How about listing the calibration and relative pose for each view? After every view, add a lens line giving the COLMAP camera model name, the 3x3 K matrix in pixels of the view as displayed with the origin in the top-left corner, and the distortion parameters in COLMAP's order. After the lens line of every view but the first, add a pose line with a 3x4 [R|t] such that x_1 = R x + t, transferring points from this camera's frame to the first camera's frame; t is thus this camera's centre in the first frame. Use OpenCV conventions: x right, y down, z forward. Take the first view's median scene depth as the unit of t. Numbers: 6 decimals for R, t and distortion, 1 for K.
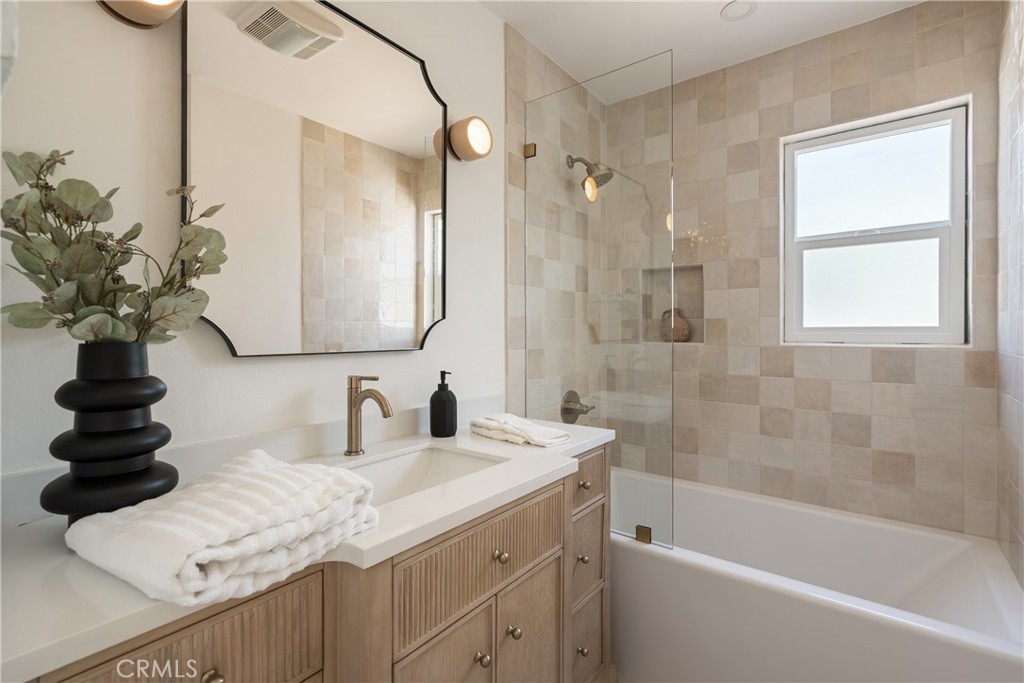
lens RADIAL K [[474.4, 0, 508.9], [0, 474.4, 338.0], [0, 0, 1]] dist [-0.012051, 0.003300]
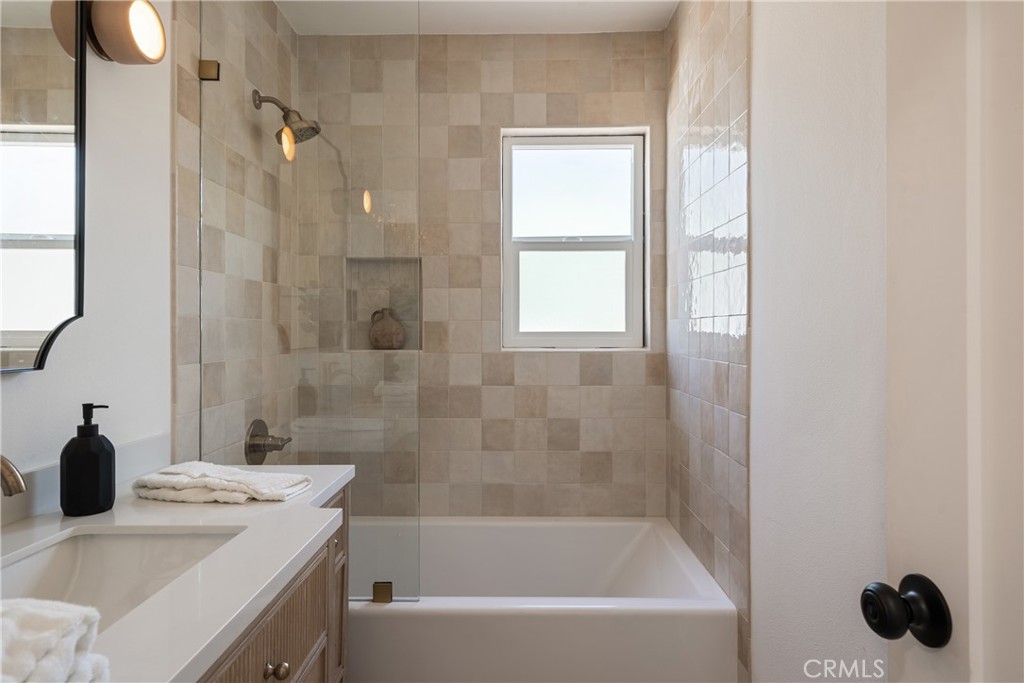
lens RADIAL K [[601.2, 0, 515.0], [0, 601.2, 338.1], [0, 0, 1]] dist [-0.004048, -0.006281]
pose [[0.786313, -0.002993, 0.617821, -0.147023], [0.009105, 0.999936, -0.006743, -0.002406], [-0.617761, 0.010927, 0.786290, 0.059069]]
